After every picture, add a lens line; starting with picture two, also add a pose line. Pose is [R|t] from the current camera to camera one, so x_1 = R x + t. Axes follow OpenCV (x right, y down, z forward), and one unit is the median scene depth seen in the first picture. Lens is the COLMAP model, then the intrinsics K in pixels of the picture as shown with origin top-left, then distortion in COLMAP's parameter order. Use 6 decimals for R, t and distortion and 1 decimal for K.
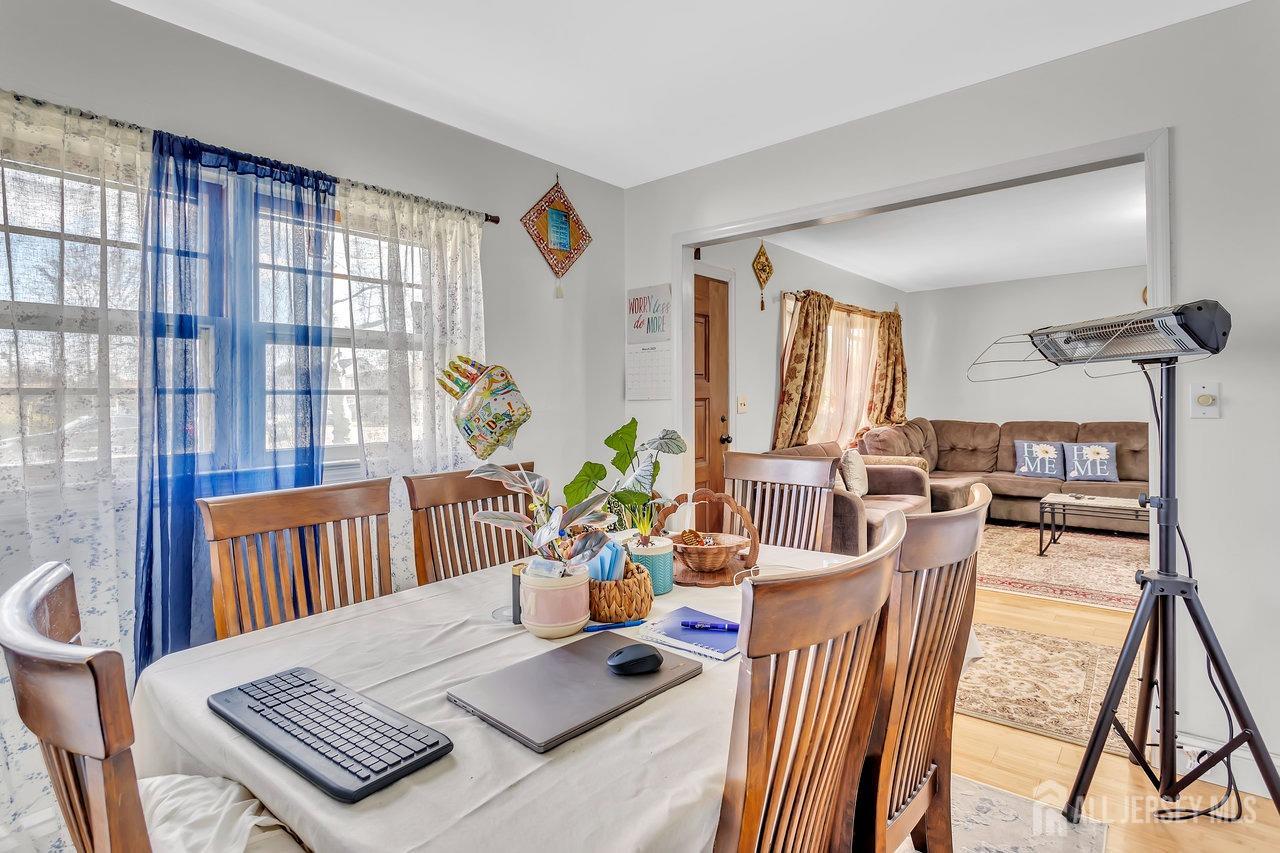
lens RADIAL K [[627.9, 0, 640.8], [0, 627.9, 399.6], [0, 0, 1]] dist [-0.002712, -0.000251]
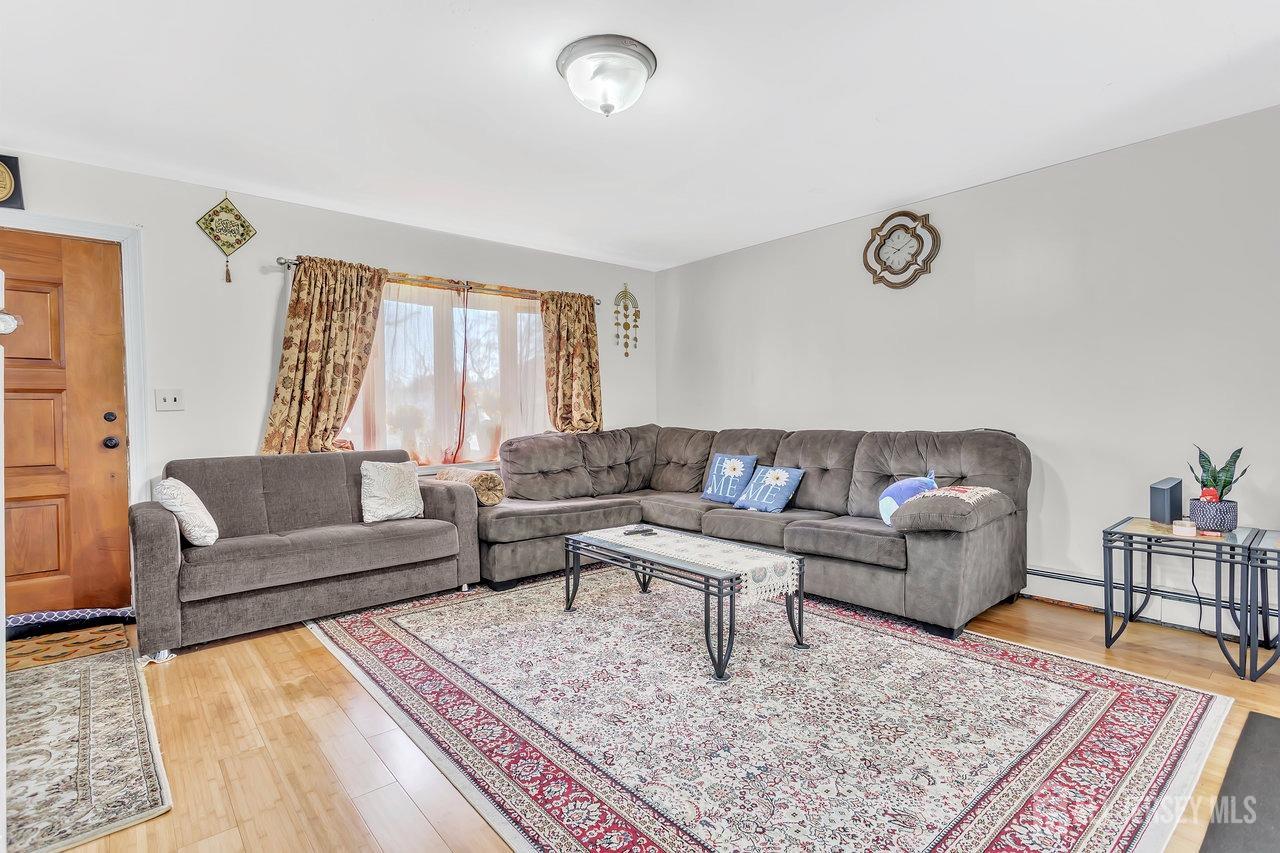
lens RADIAL K [[606.5, 0, 640.0], [0, 606.5, 426.5], [0, 0, 1]] dist [-0.001589, 0.000167]
pose [[0.987652, 0.010695, -0.156300, 0.632976], [-0.006788, 0.999651, 0.025512, 0.013361], [0.156518, -0.024136, 0.987380, 0.247334]]
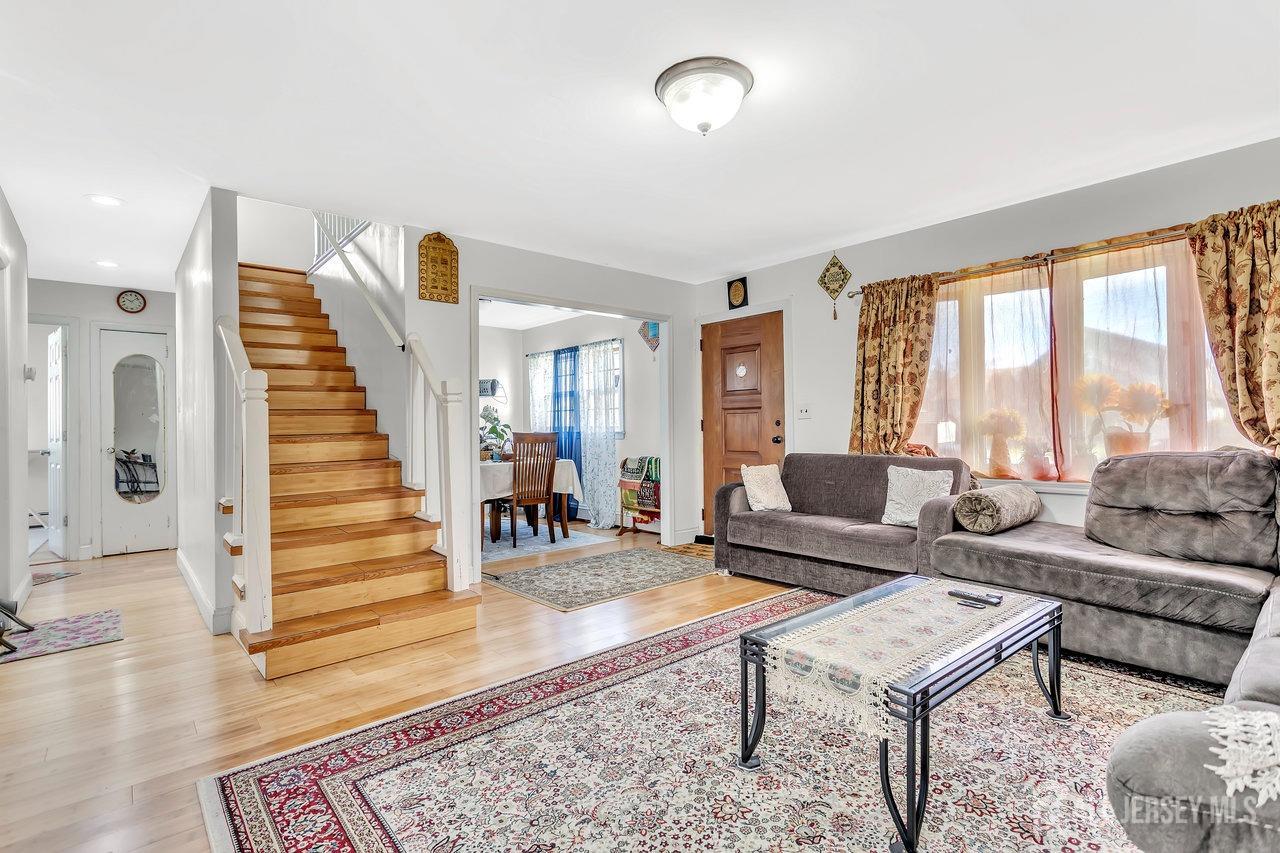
lens RADIAL K [[606.9, 0, 630.0], [0, 606.9, 413.7], [0, 0, 1]] dist [0.001072, 0.000558]
pose [[-0.168761, 0.001353, -0.985656, 0.944256], [0.017980, 0.999837, -0.001706, 0.006645], [0.985493, -0.018010, -0.168758, 0.639596]]
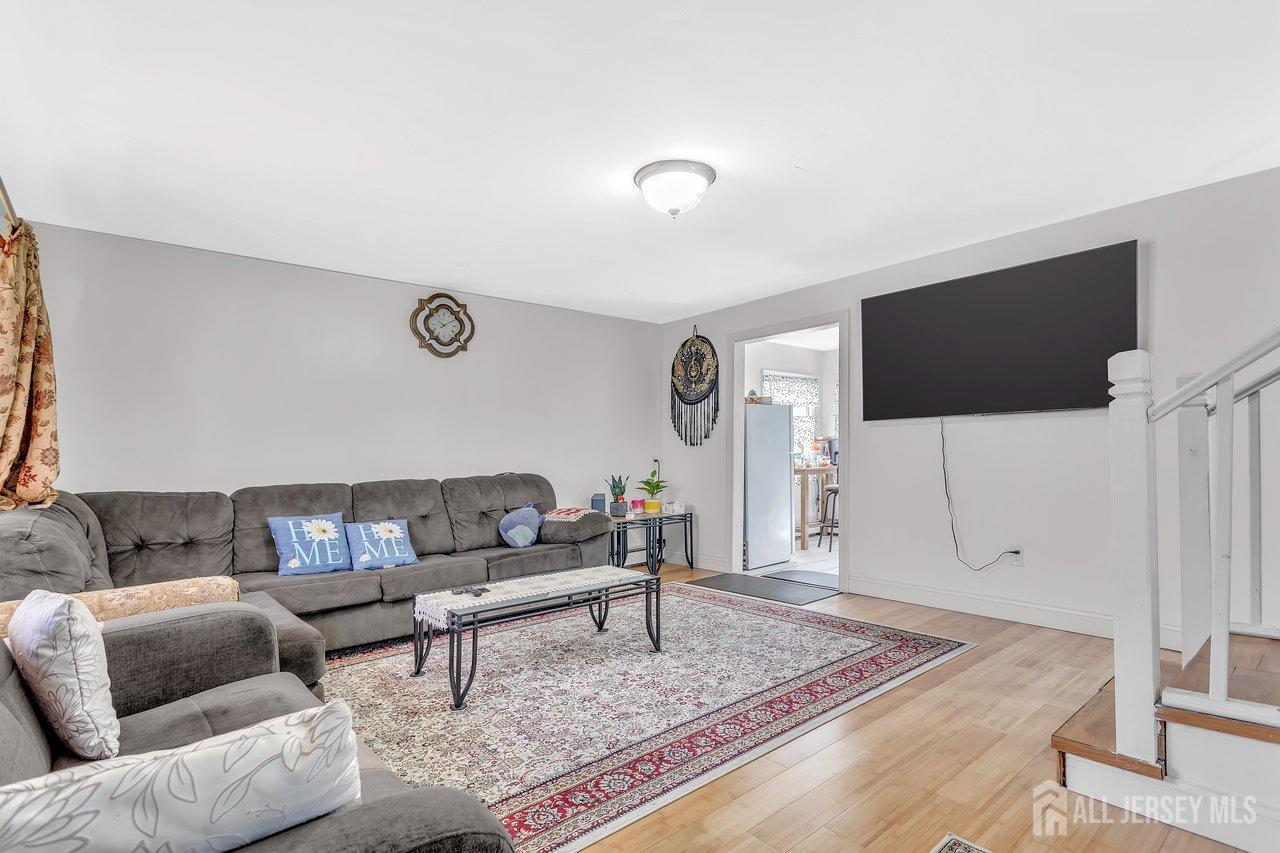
lens RADIAL K [[610.6, 0, 627.6], [0, 610.6, 445.5], [0, 0, 1]] dist [-0.002447, -0.000375]
pose [[0.189815, 0.029163, 0.981387, 0.089761], [0.025847, 0.999064, -0.034687, 0.025518], [-0.981480, 0.031950, 0.188883, 0.561677]]
